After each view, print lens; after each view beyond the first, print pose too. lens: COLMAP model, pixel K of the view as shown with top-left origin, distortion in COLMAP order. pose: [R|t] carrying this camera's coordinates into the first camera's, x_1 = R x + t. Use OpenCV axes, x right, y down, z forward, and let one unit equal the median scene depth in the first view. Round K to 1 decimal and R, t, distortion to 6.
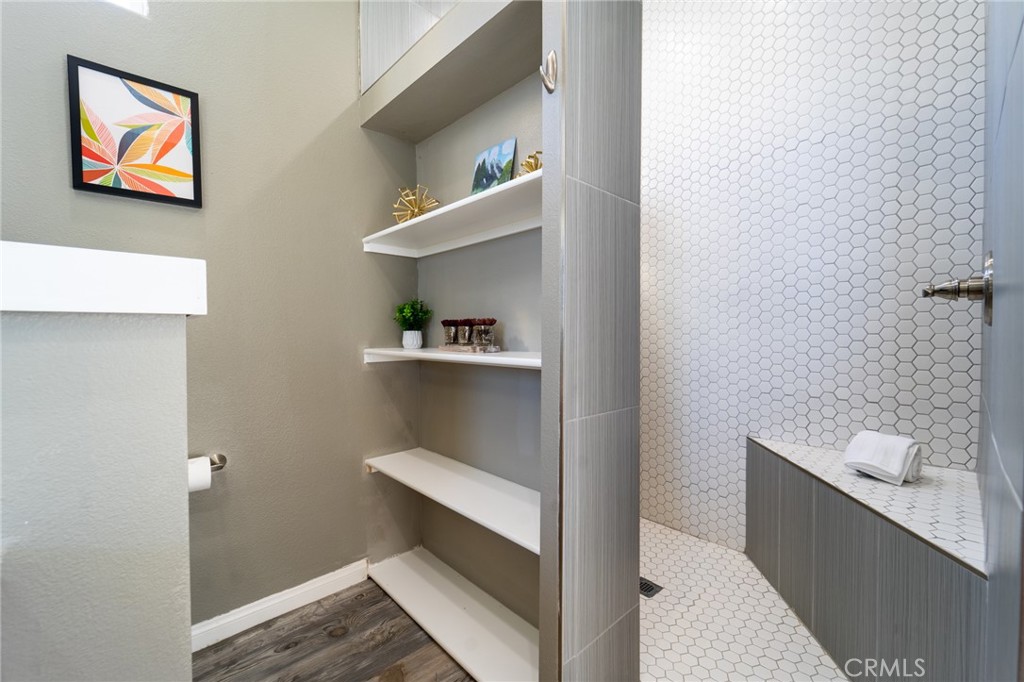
lens RADIAL K [[424.3, 0, 512.9], [0, 424.3, 338.5], [0, 0, 1]] dist [0.009311, 0.000377]
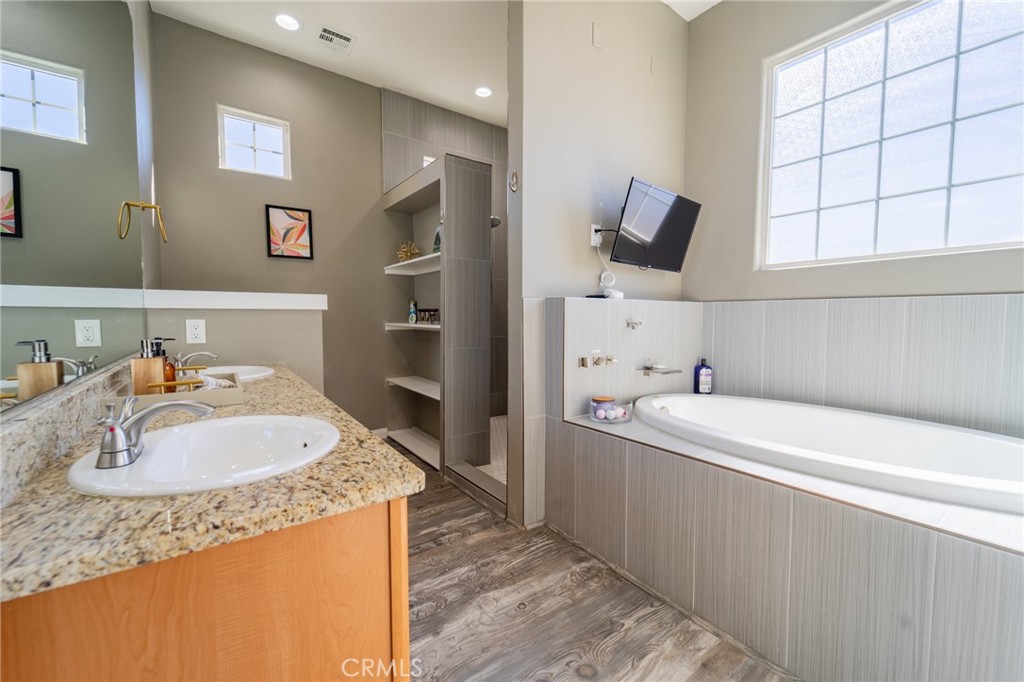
lens RADIAL K [[424.3, 0, 513.7], [0, 424.3, 337.7], [0, 0, 1]] dist [0.009311, 0.000377]
pose [[0.992354, 0.011830, -0.122858, 0.634063], [-0.007099, 0.999219, 0.038873, 0.014665], [0.123222, -0.037703, 0.991663, -1.162830]]
